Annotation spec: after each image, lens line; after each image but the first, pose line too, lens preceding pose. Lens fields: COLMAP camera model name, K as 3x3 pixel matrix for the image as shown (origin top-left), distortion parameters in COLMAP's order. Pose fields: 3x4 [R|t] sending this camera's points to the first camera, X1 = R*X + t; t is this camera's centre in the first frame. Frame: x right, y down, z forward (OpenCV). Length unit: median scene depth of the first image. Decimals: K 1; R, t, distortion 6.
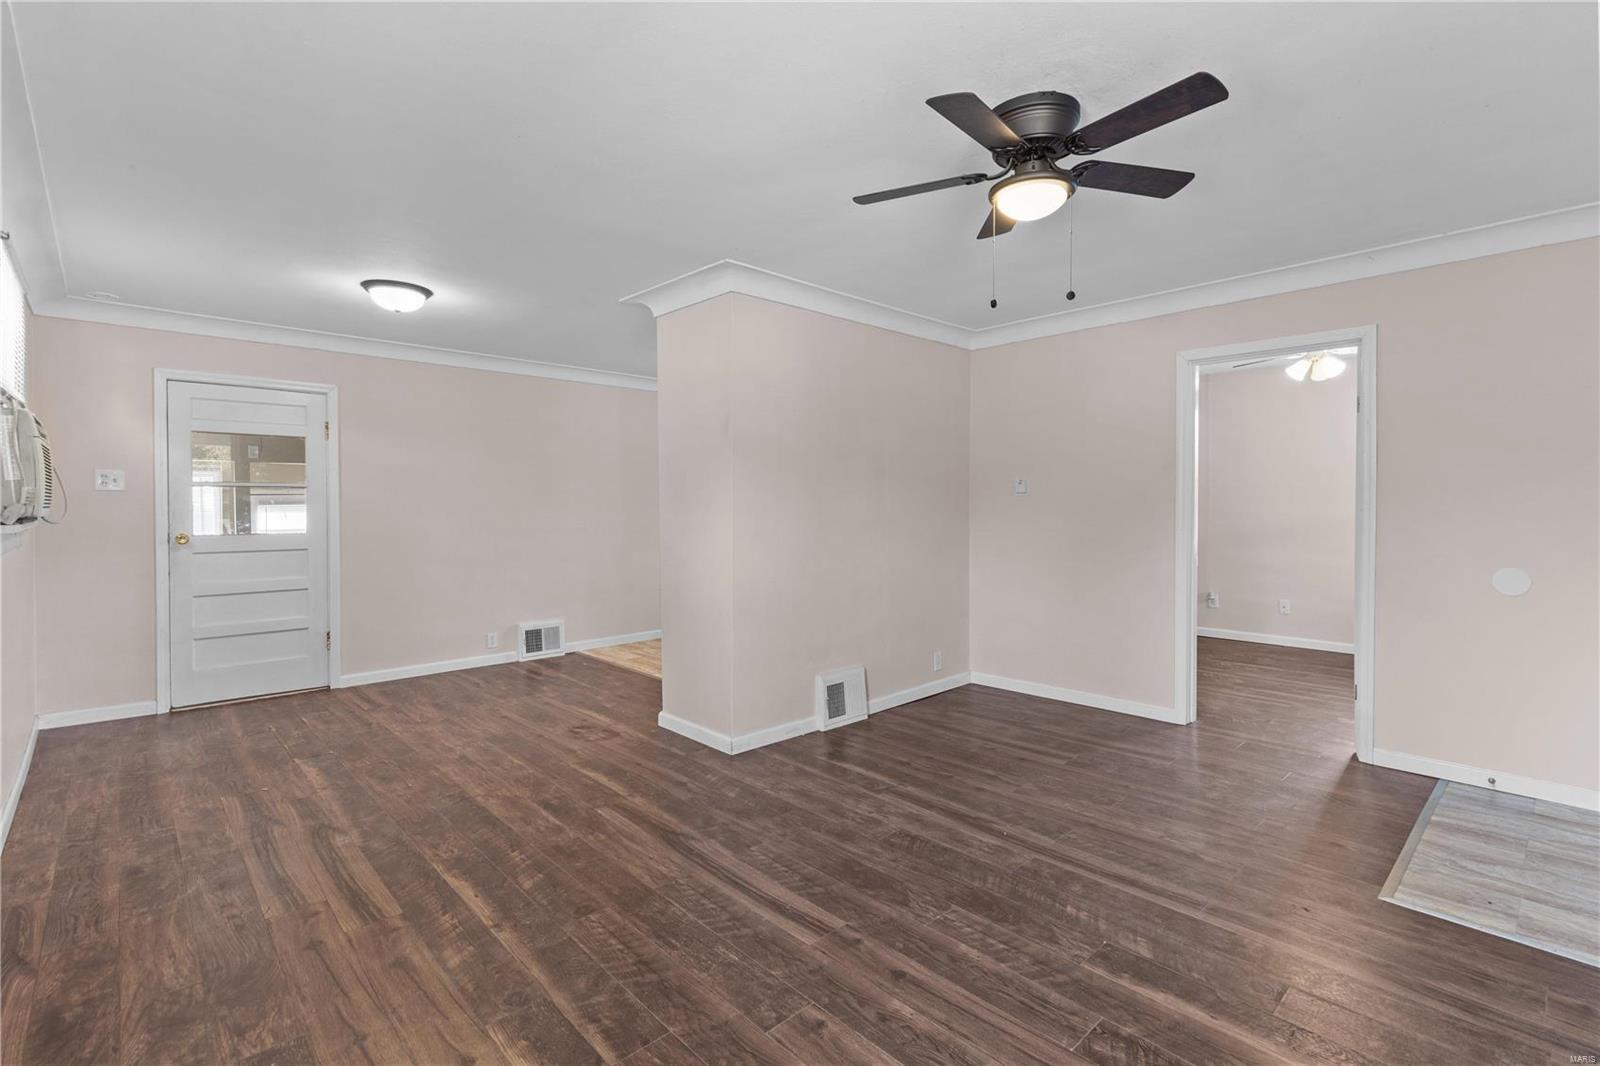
lens RADIAL K [[732.4, 0, 802.3], [0, 732.4, 529.0], [0, 0, 1]] dist [0.011276, 0.000207]
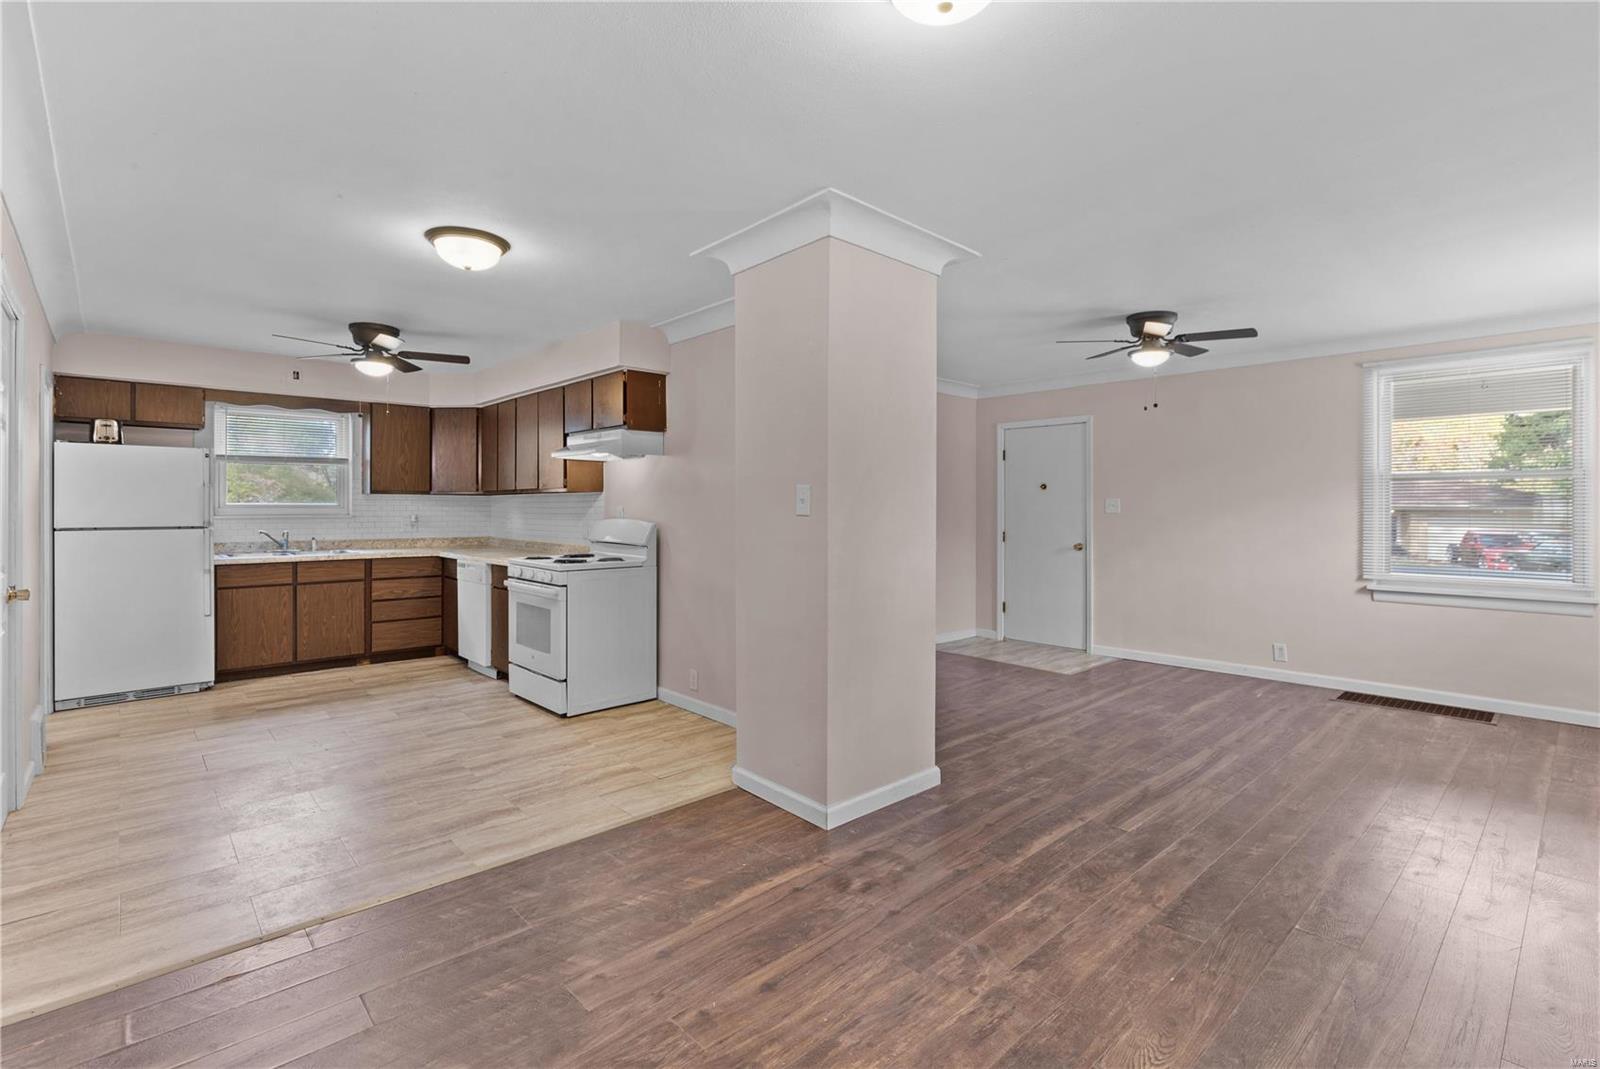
lens RADIAL K [[735.5, 0, 812.2], [0, 735.5, 509.5], [0, 0, 1]] dist [0.000327, 0.000516]
pose [[-0.000903, 0.001590, 0.999998, -1.340619], [0.030593, 0.999531, -0.001561, -0.050820], [-0.999532, 0.030591, -0.000951, 1.515950]]
